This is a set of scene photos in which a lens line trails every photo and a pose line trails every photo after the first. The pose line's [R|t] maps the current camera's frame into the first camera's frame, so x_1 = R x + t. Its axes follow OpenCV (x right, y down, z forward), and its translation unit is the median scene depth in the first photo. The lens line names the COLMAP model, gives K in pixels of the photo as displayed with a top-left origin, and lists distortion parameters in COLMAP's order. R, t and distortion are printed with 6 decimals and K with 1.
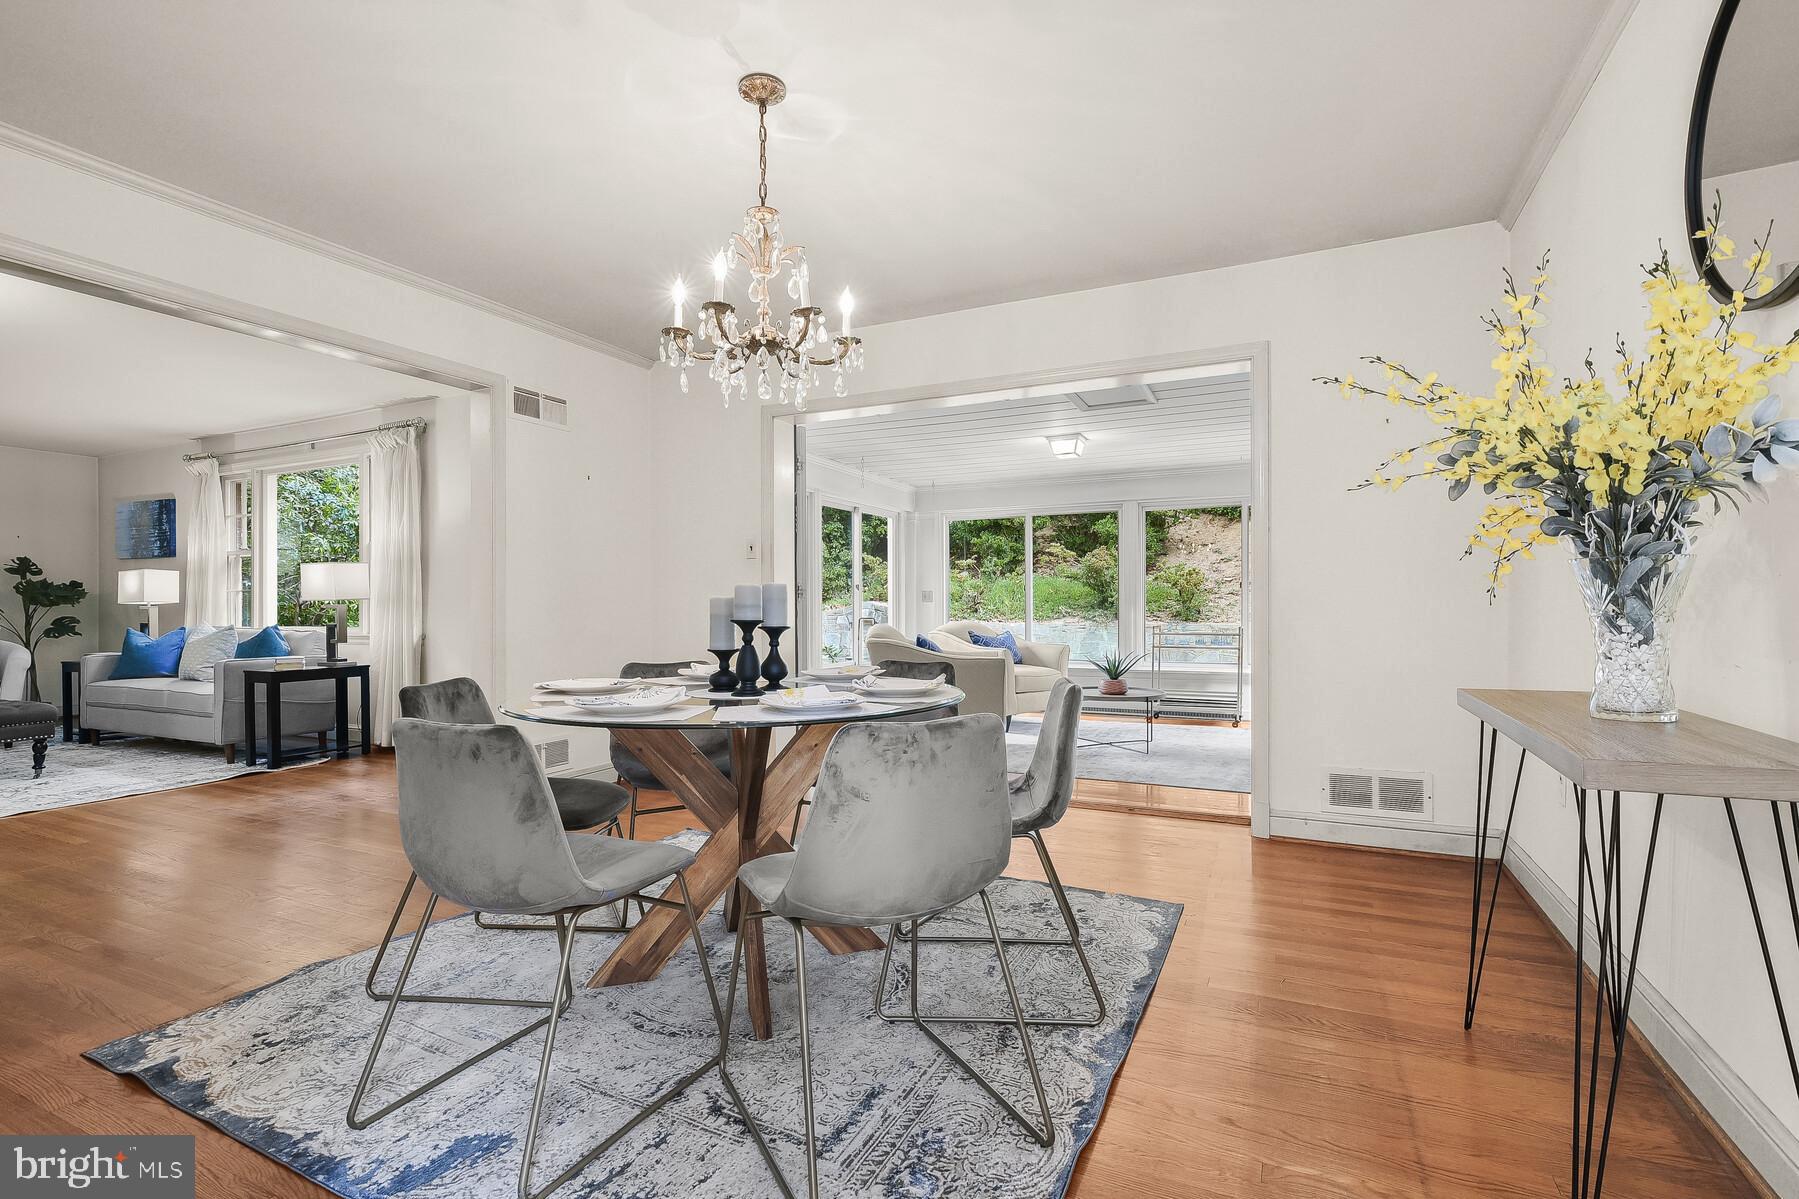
lens RADIAL K [[825.3, 0, 895.0], [0, 825.3, 606.0], [0, 0, 1]] dist [-0.004696, 0.001333]
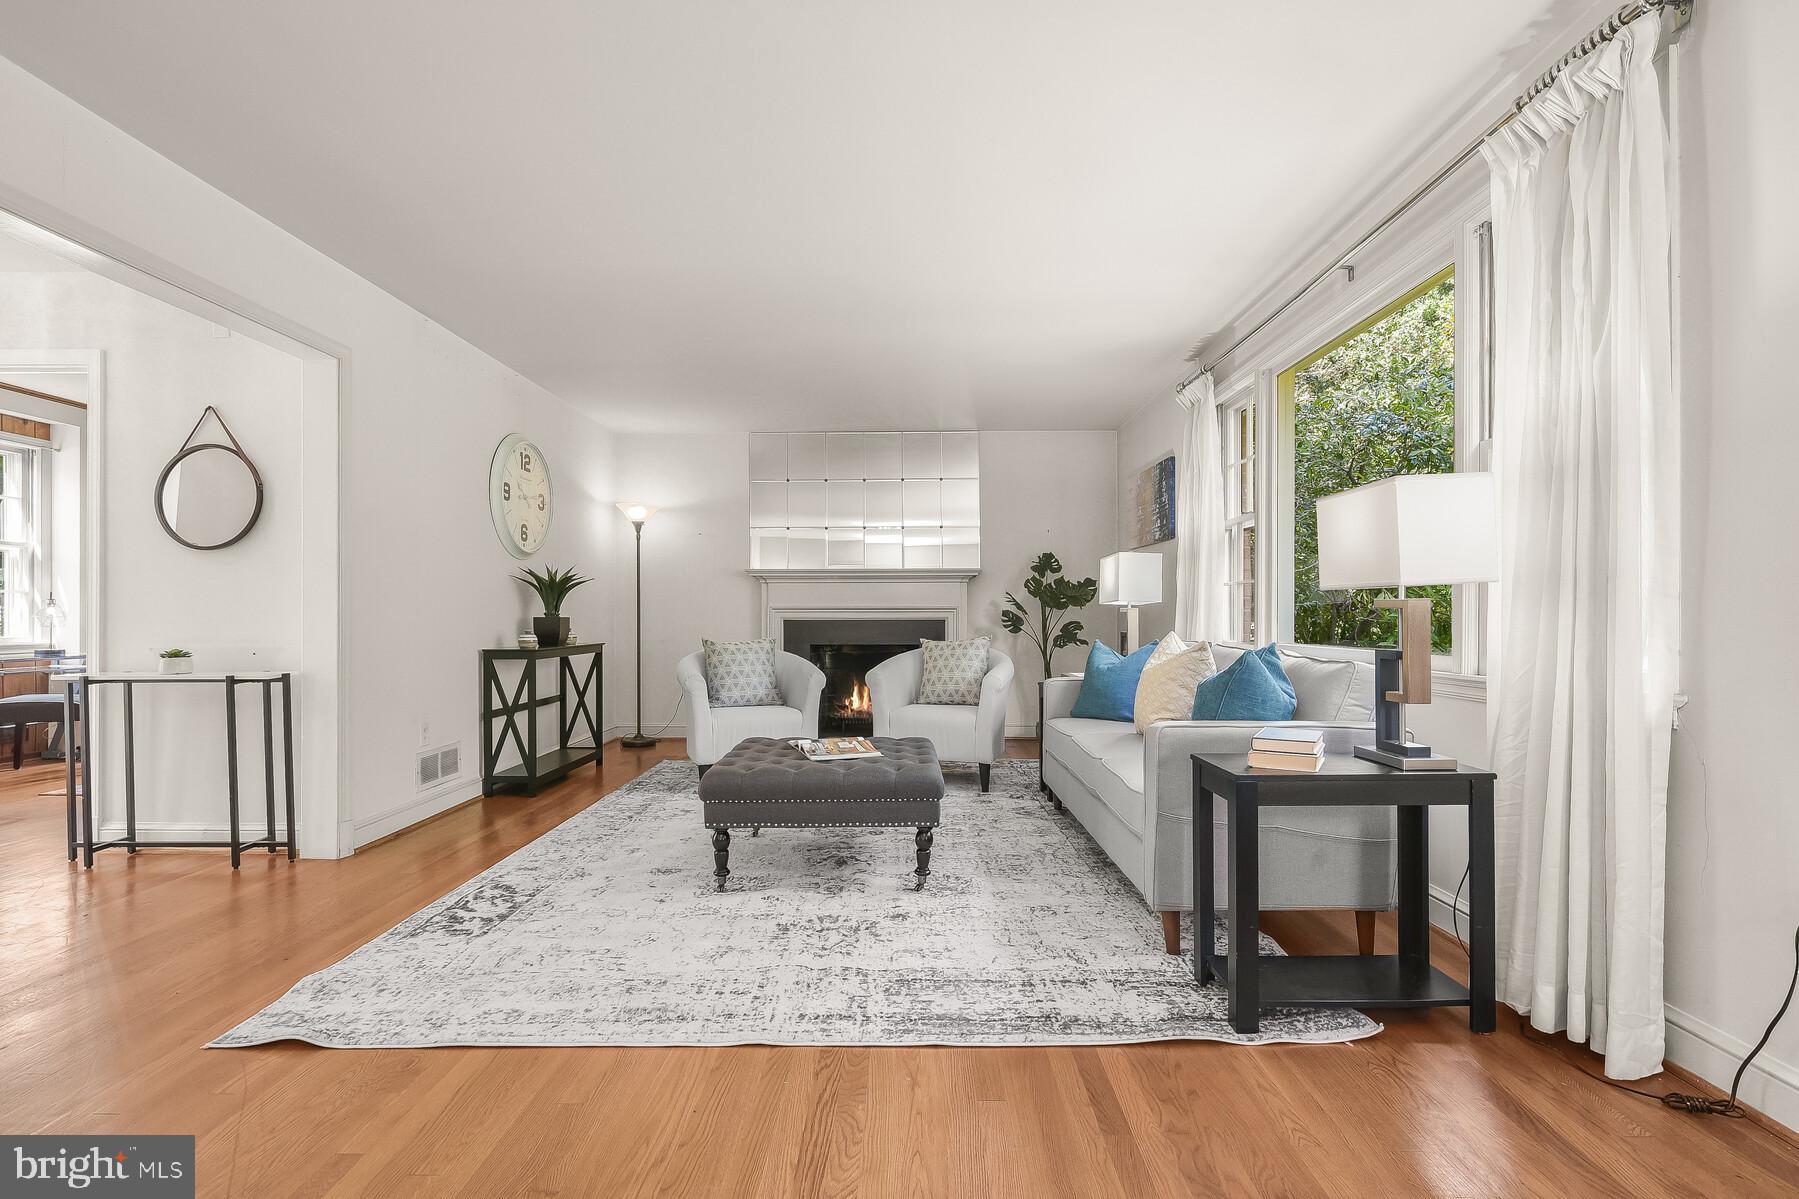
lens RADIAL K [[825.3, 0, 901.5], [0, 825.3, 618.8], [0, 0, 1]] dist [-0.004696, 0.001333]
pose [[0.426657, 0.007739, -0.904380, -0.425712], [-0.000167, 0.999964, 0.008478, 0.004162], [0.904413, -0.003466, 0.426643, 0.618952]]
